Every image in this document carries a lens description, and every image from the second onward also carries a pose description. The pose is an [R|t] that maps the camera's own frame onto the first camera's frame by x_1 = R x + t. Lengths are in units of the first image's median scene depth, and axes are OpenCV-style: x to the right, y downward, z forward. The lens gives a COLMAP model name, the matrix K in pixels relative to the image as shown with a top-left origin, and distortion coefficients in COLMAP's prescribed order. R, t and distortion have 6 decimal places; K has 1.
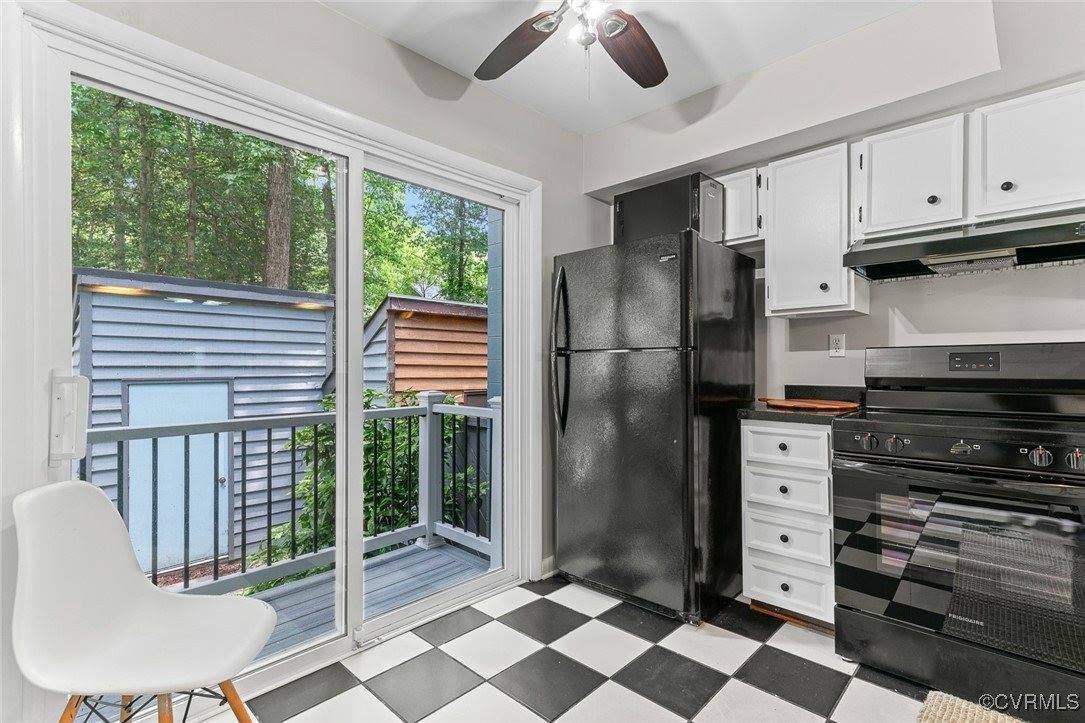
lens RADIAL K [[504.1, 0, 538.4], [0, 504.1, 367.1], [0, 0, 1]] dist [0.019346, -0.001333]
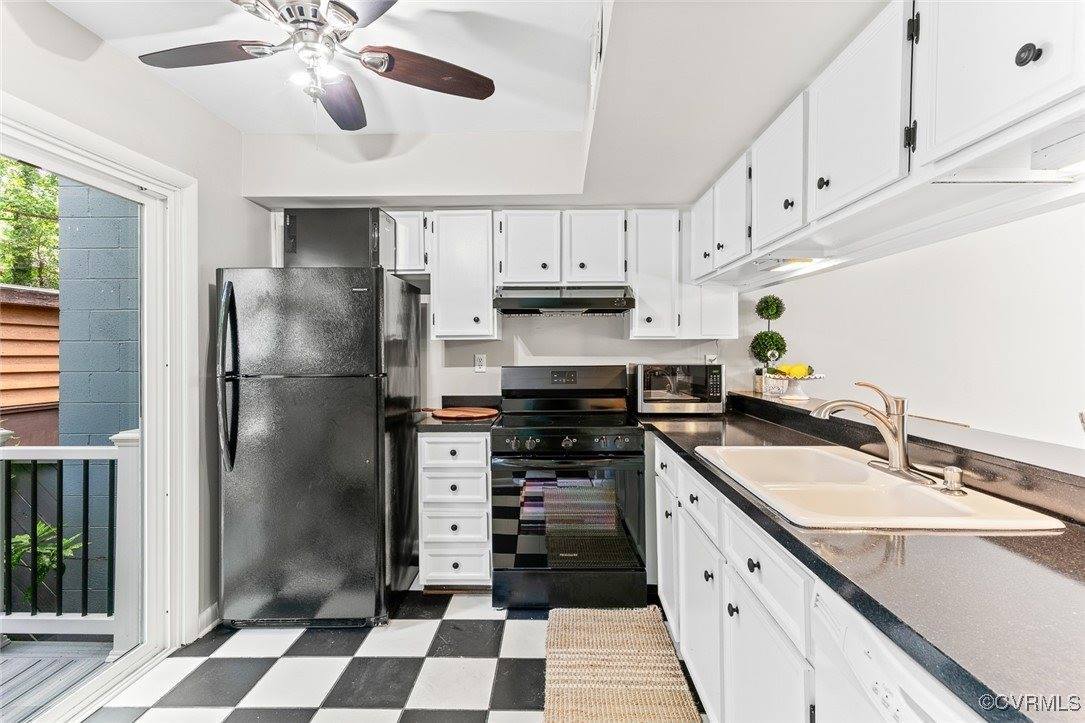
lens RADIAL K [[504.1, 0, 538.4], [0, 504.1, 367.1], [0, 0, 1]] dist [0.019346, -0.001333]
pose [[0.751850, -0.019215, 0.659055, -0.143358], [0.008386, 0.999773, 0.019582, -0.064018], [-0.659281, -0.009196, 0.751840, -0.037576]]
